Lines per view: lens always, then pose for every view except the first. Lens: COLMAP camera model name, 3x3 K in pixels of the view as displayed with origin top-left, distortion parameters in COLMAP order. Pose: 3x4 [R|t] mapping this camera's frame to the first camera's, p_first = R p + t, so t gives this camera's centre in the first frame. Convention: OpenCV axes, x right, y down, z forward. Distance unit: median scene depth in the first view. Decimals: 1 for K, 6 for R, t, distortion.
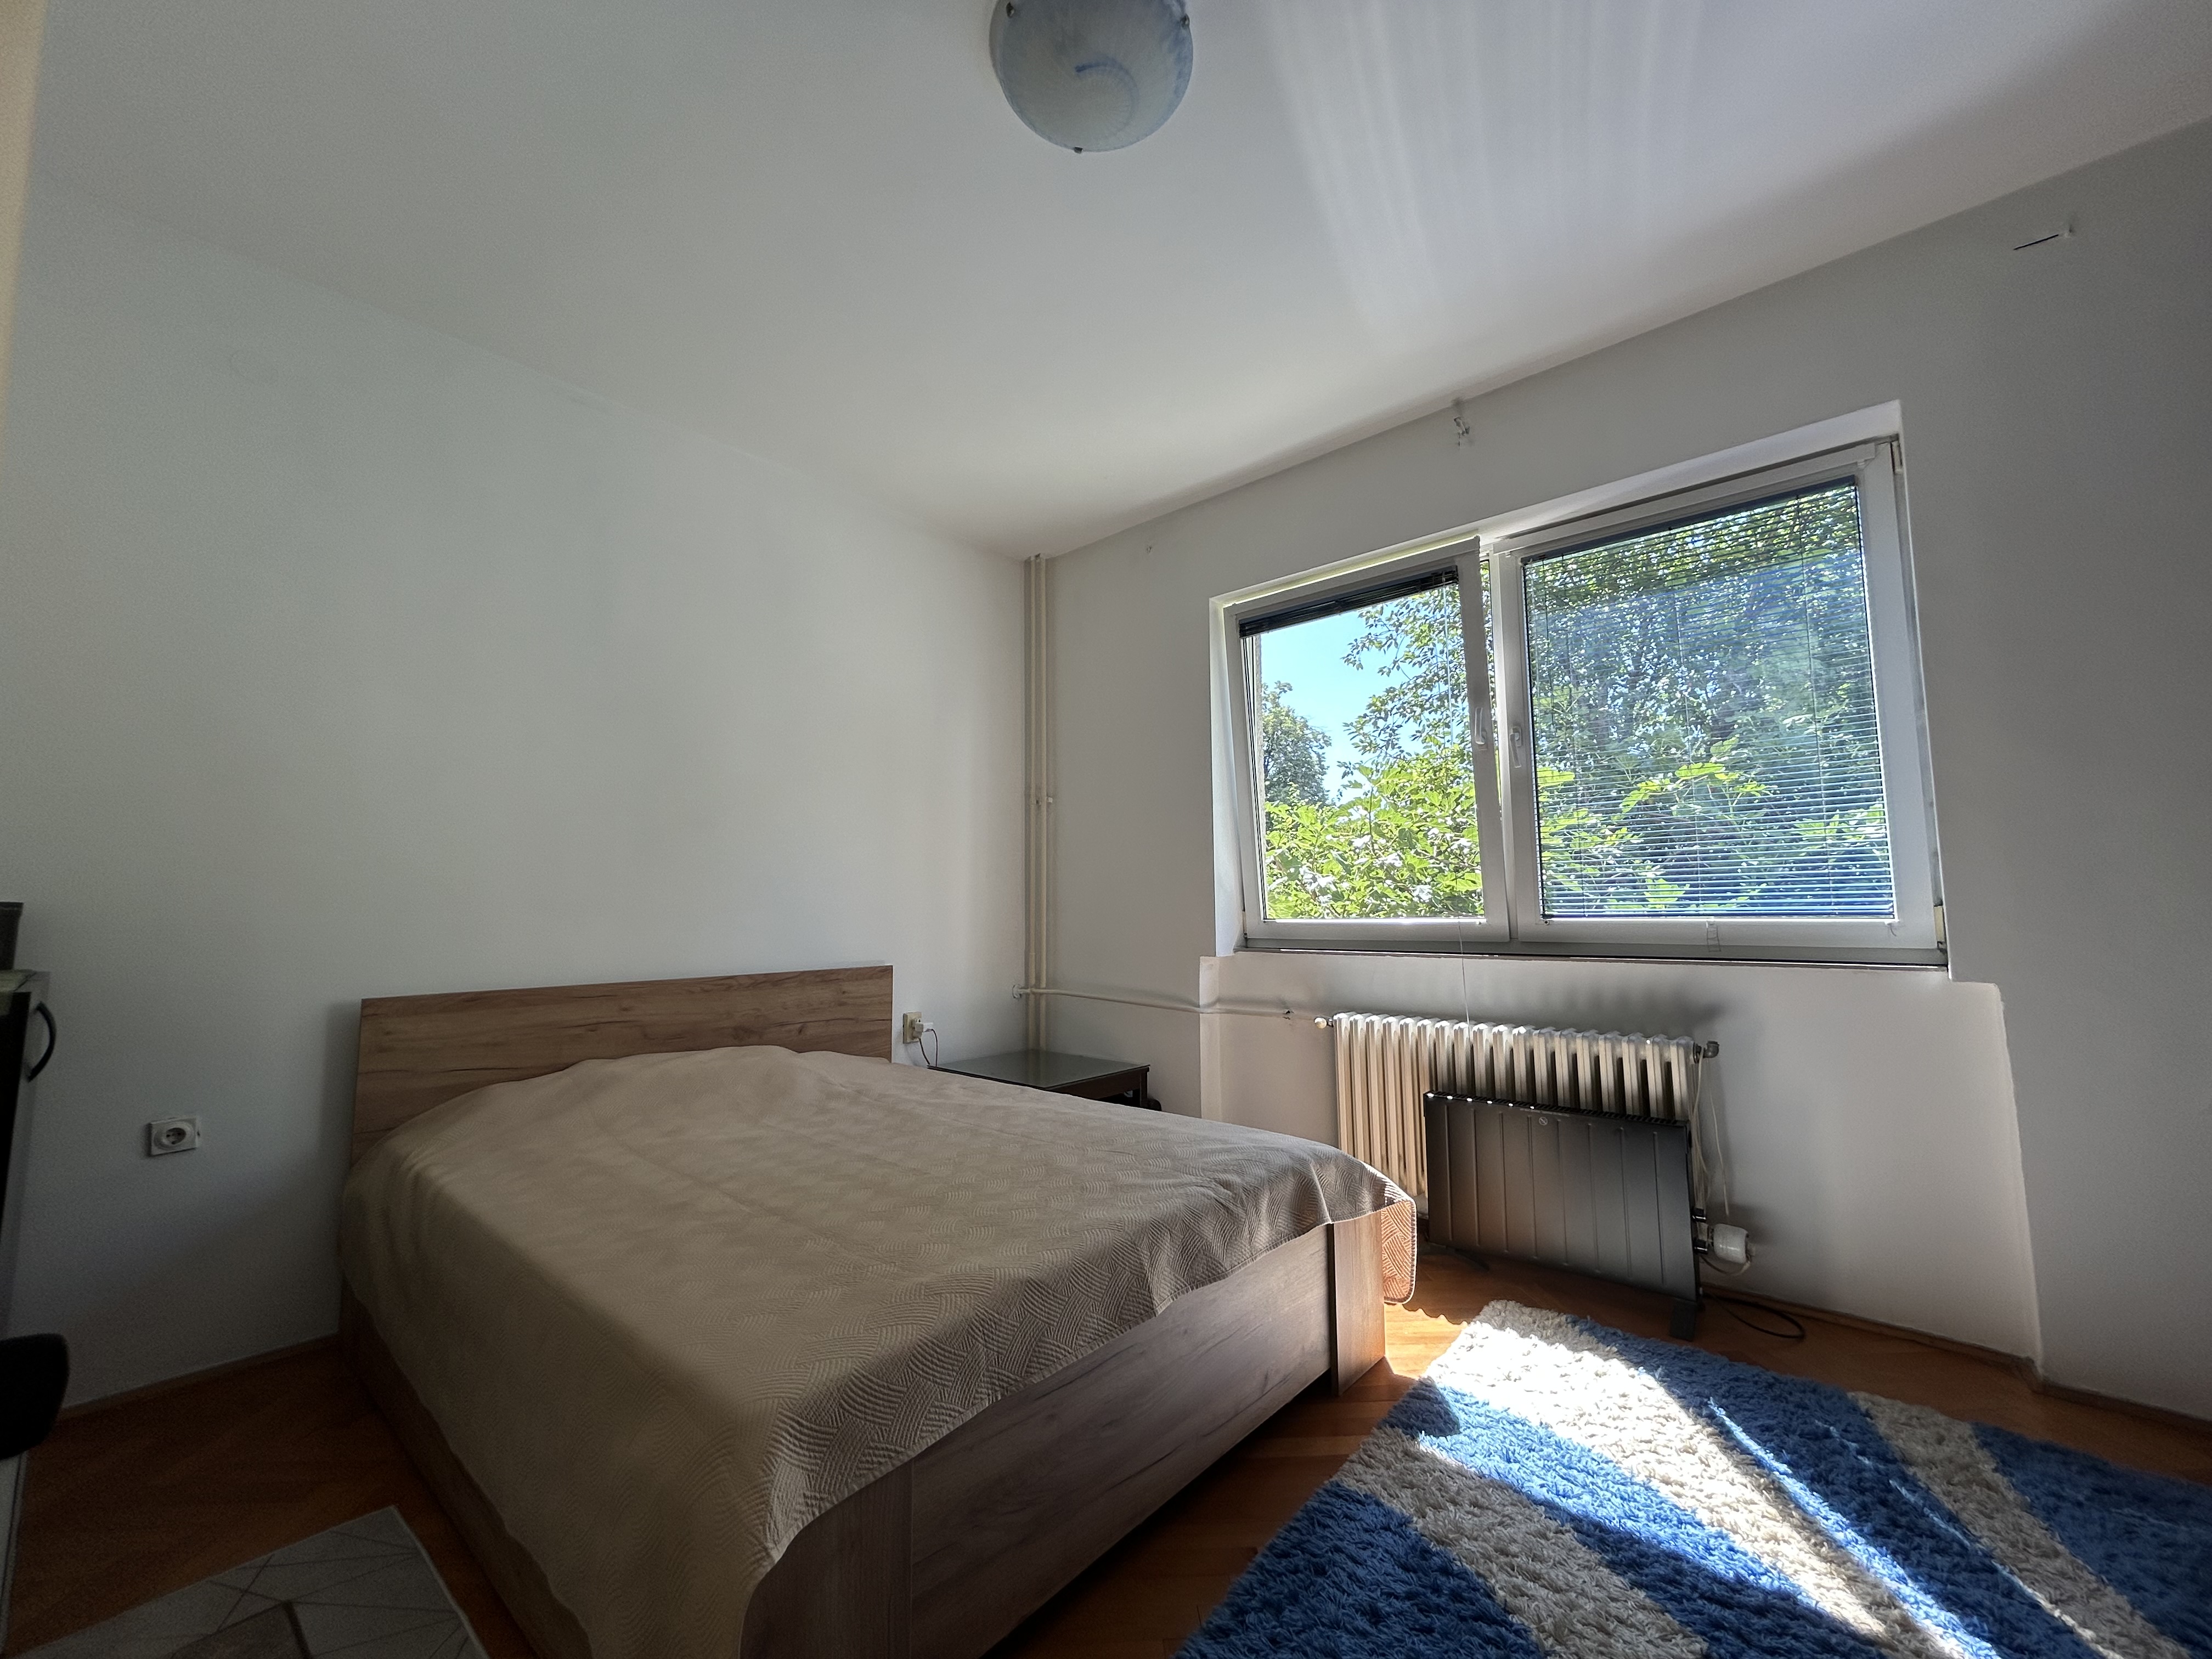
lens RADIAL K [[891.1, 0, 1100.7], [0, 891.1, 826.1], [0, 0, 1]] dist [0.000163, 0.000854]
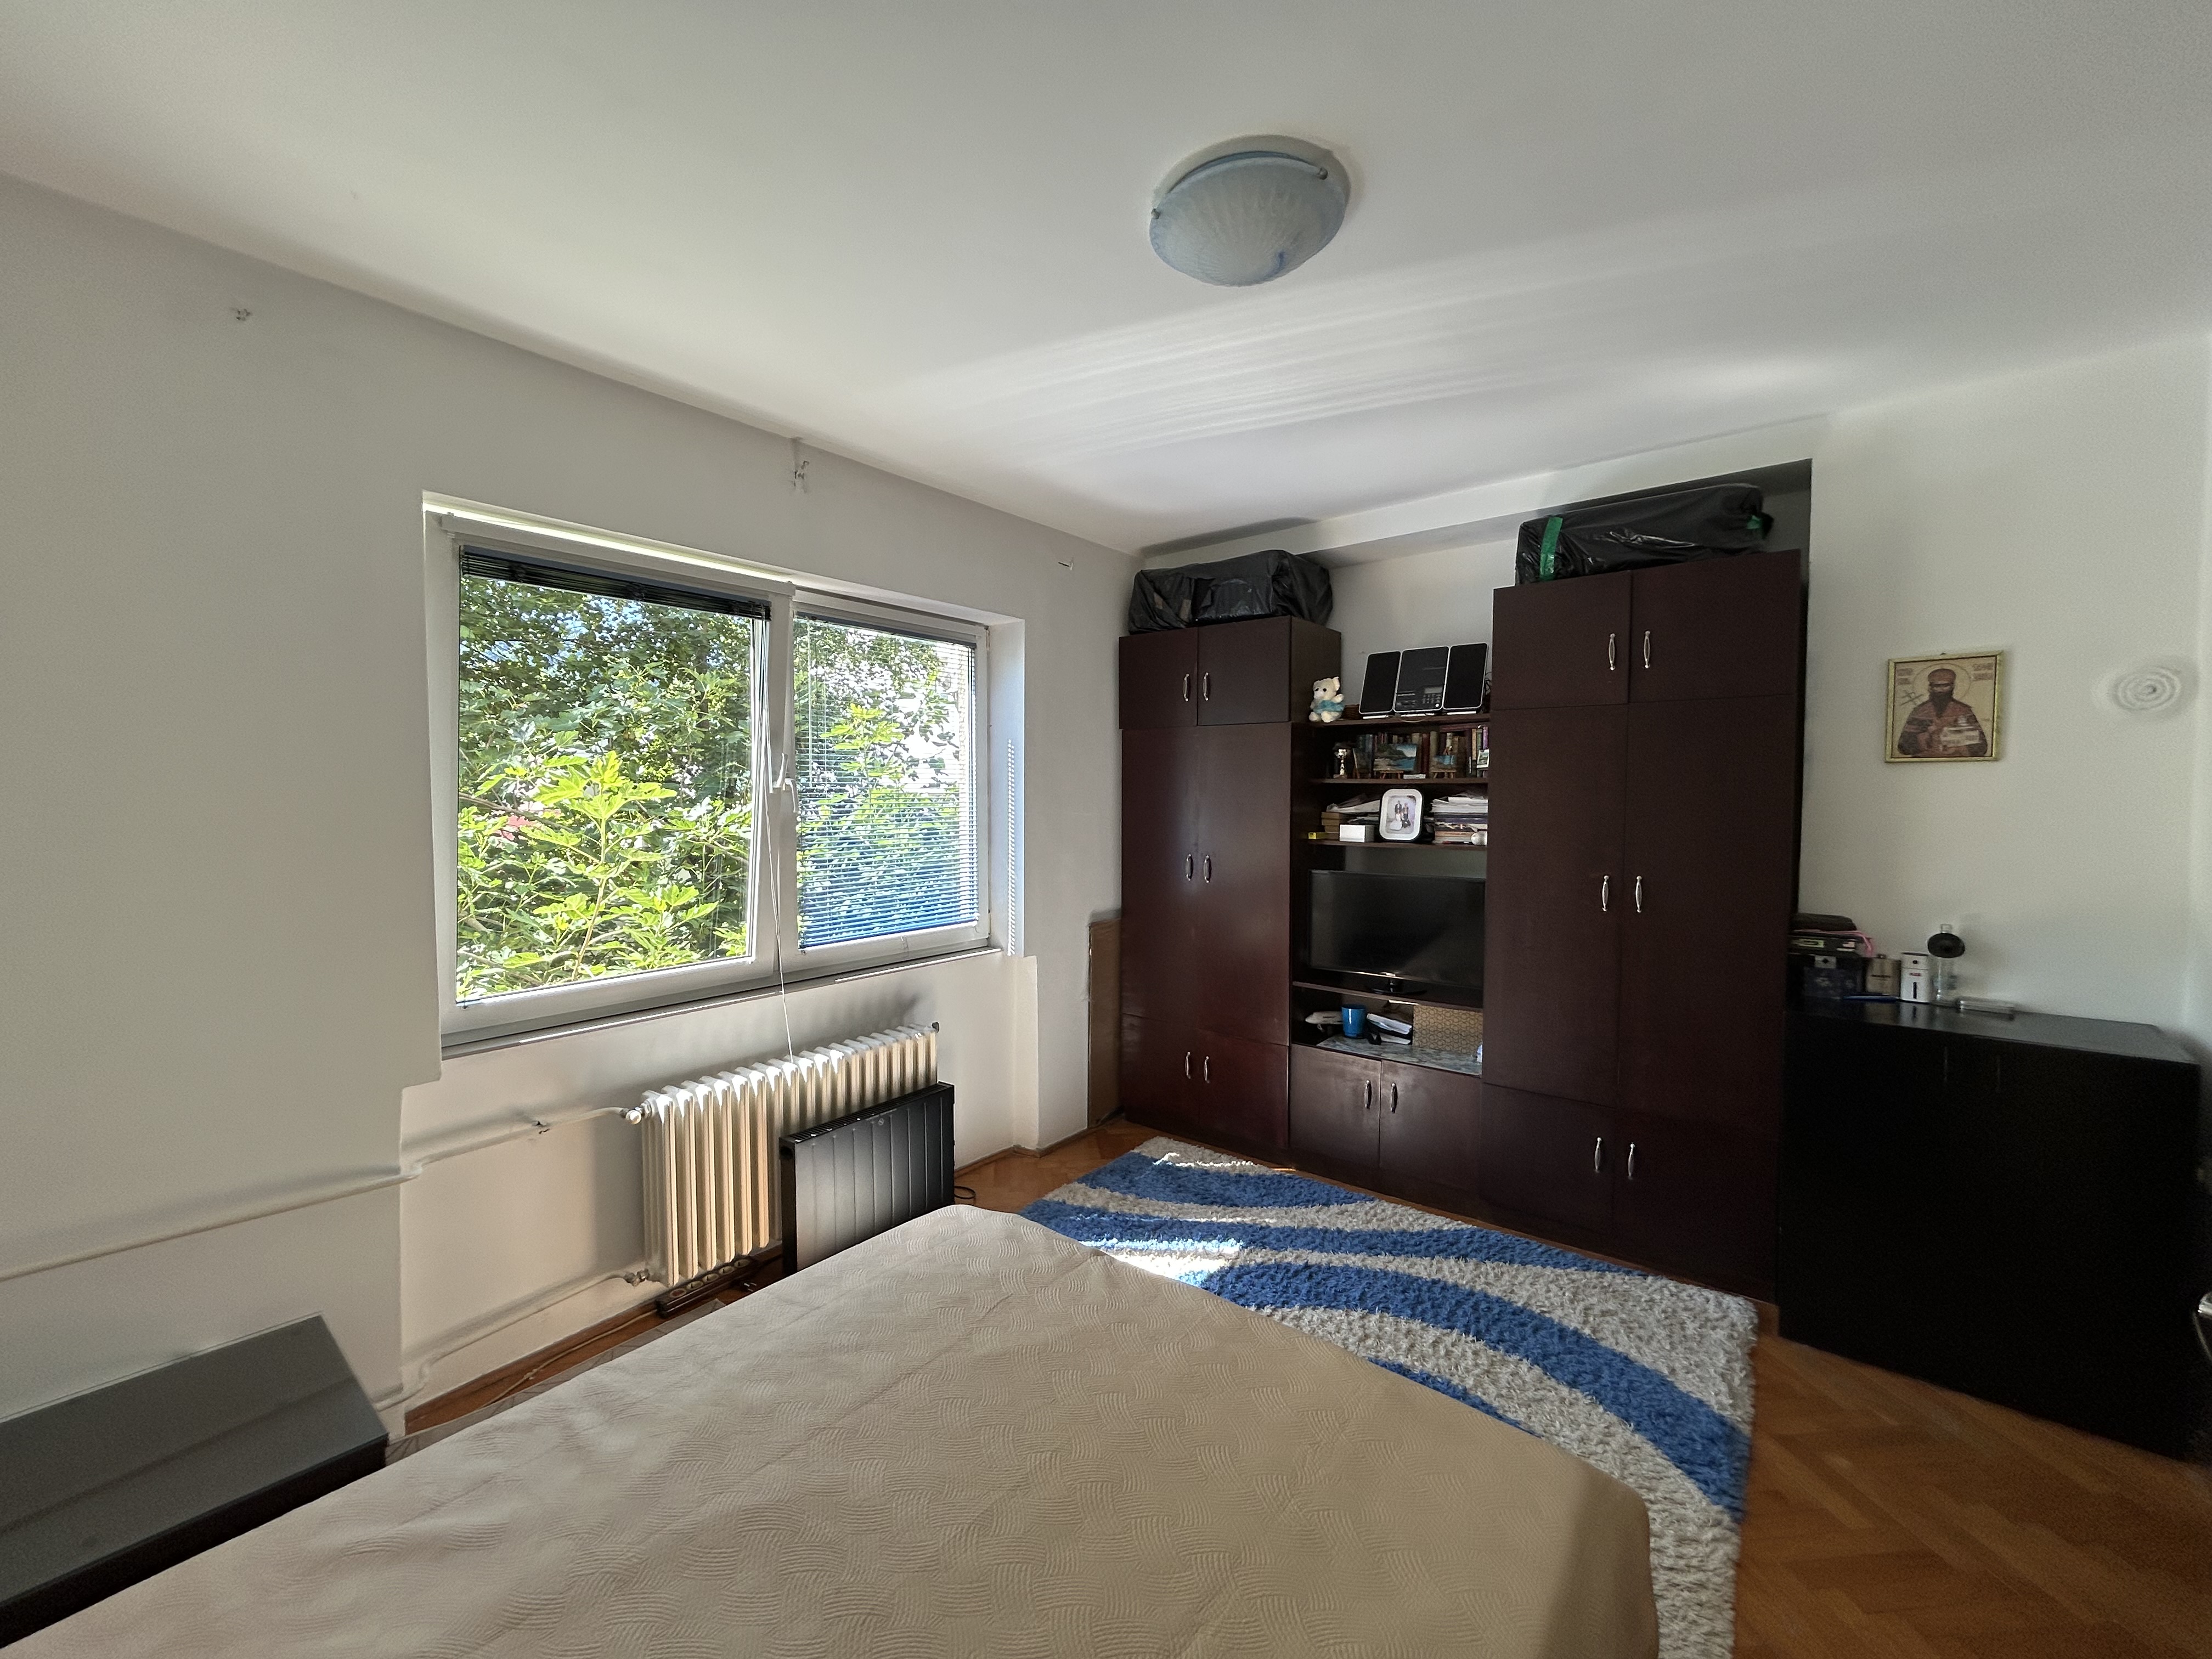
lens RADIAL K [[891.1, 0, 1100.7], [0, 891.1, 826.1], [0, 0, 1]] dist [0.000163, 0.000854]
pose [[-0.046889, -0.030011, 0.998449, -0.891861], [-0.089041, 0.995695, 0.025747, -0.159081], [-0.994924, -0.087696, -0.049359, 1.000164]]
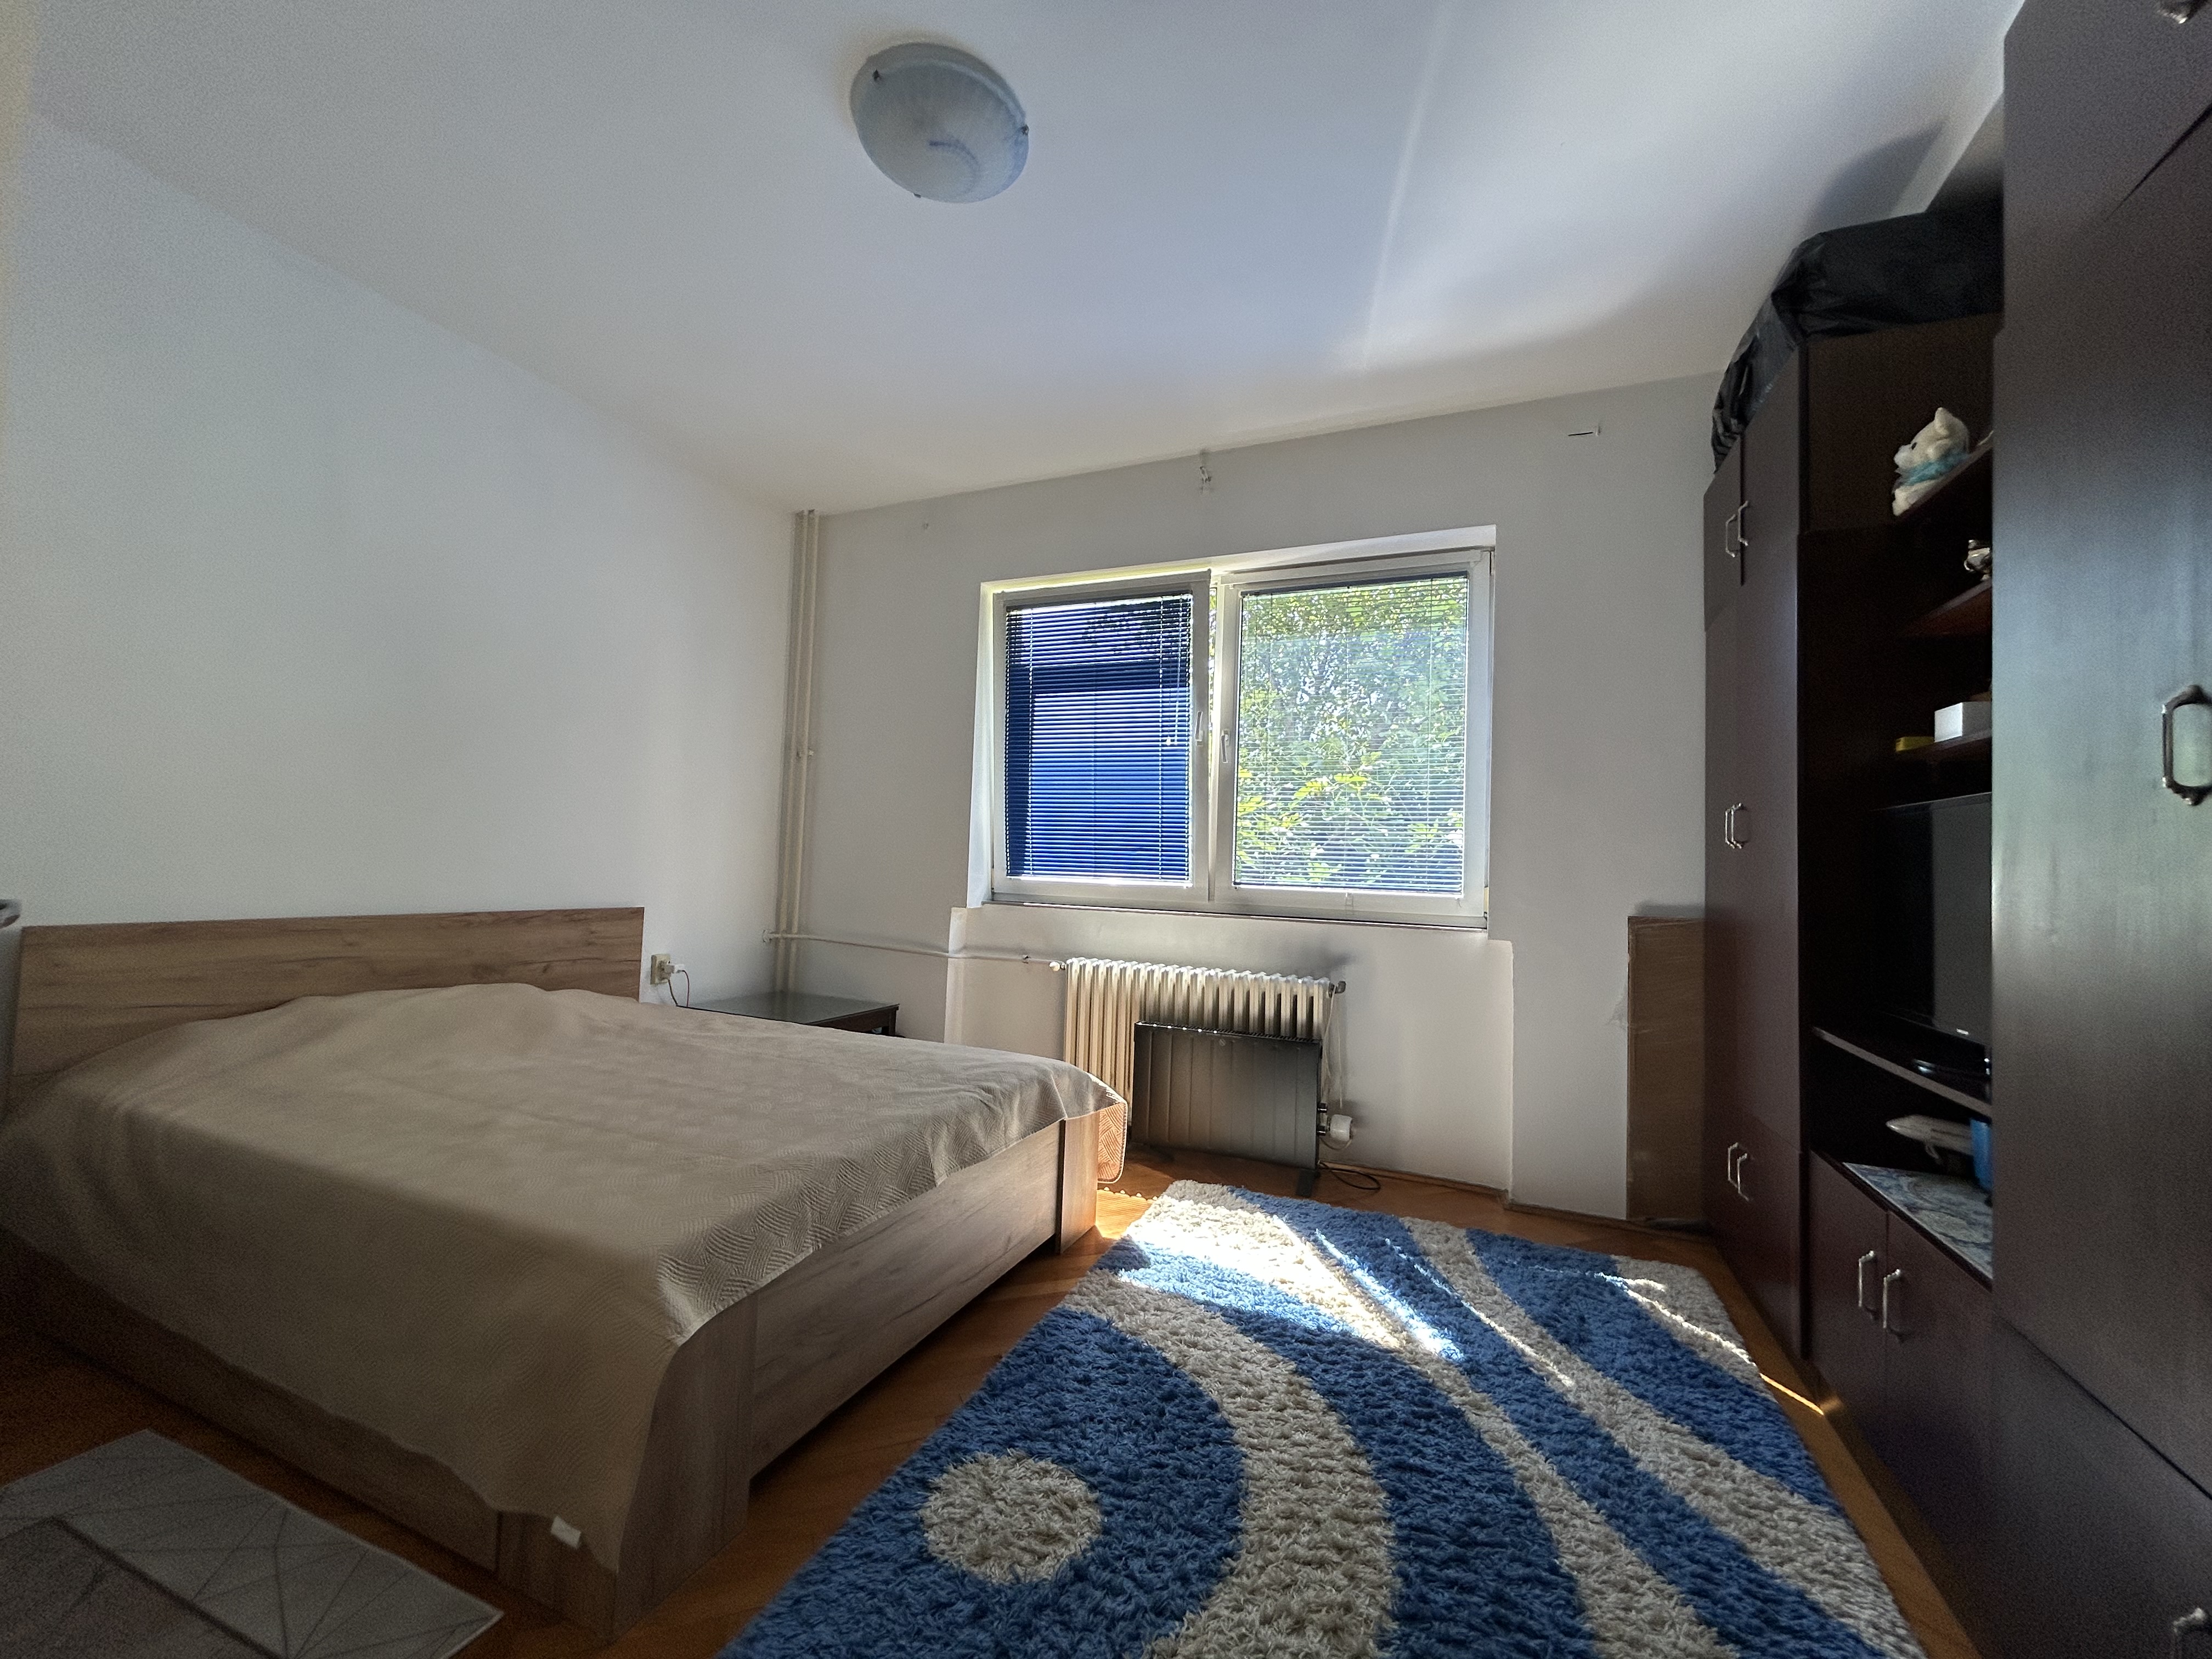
lens RADIAL K [[891.1, 0, 1100.7], [0, 891.1, 826.1], [0, 0, 1]] dist [0.000163, 0.000854]
pose [[0.950448, 0.056832, 0.305644, -0.098869], [-0.072665, 0.996527, 0.040668, -0.022431], [-0.302271, -0.060863, 0.951277, -0.184076]]
